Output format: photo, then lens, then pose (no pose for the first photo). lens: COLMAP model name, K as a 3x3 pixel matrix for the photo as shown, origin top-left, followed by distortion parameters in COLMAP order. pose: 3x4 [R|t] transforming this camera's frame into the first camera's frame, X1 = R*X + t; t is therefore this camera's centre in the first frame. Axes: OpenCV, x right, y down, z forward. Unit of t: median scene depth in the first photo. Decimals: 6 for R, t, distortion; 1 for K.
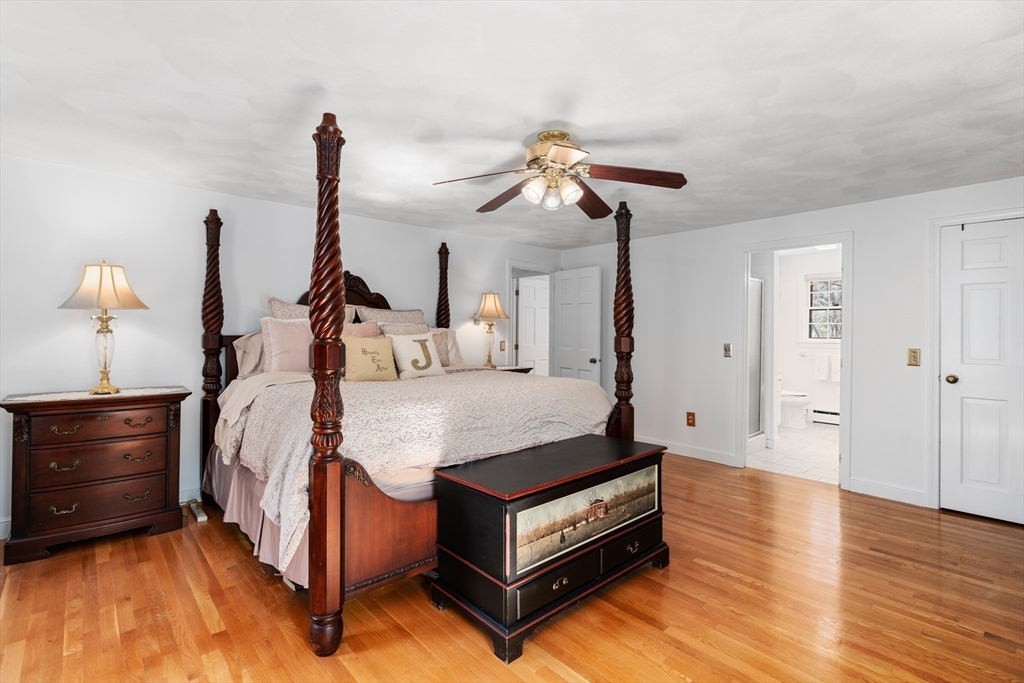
lens RADIAL K [[469.9, 0, 507.0], [0, 469.9, 341.5], [0, 0, 1]] dist [-0.000468, 0.000311]
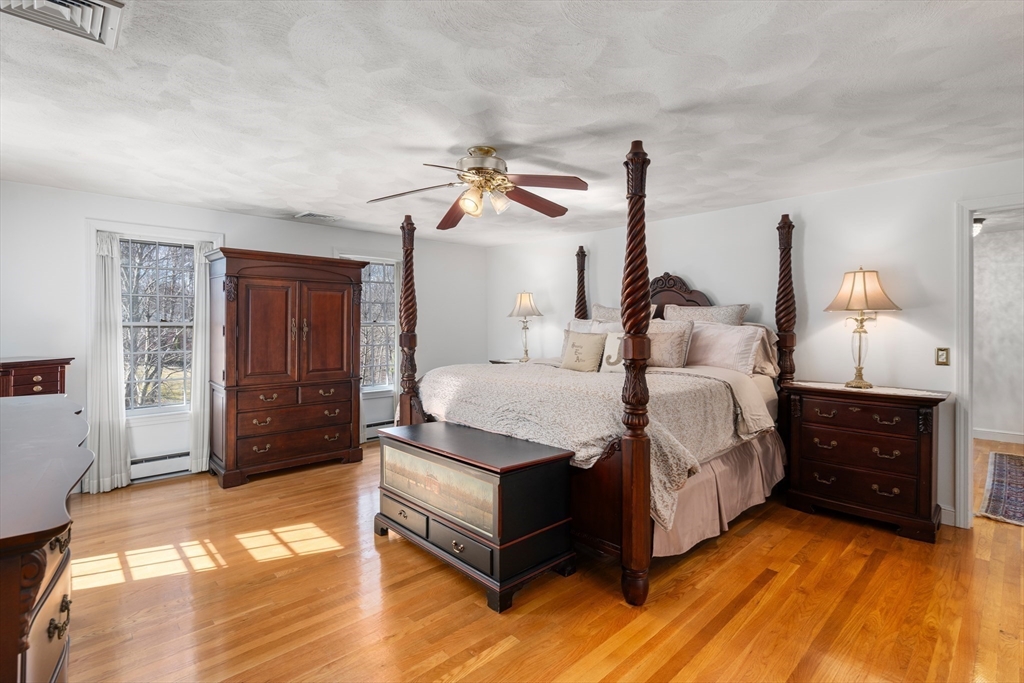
lens RADIAL K [[469.9, 0, 507.0], [0, 469.9, 341.5], [0, 0, 1]] dist [-0.000468, 0.000311]
pose [[0.049423, 0.027833, -0.998390, 0.908593], [-0.029076, 0.999228, 0.026418, -0.015890], [0.998355, 0.027723, 0.050194, 0.759191]]
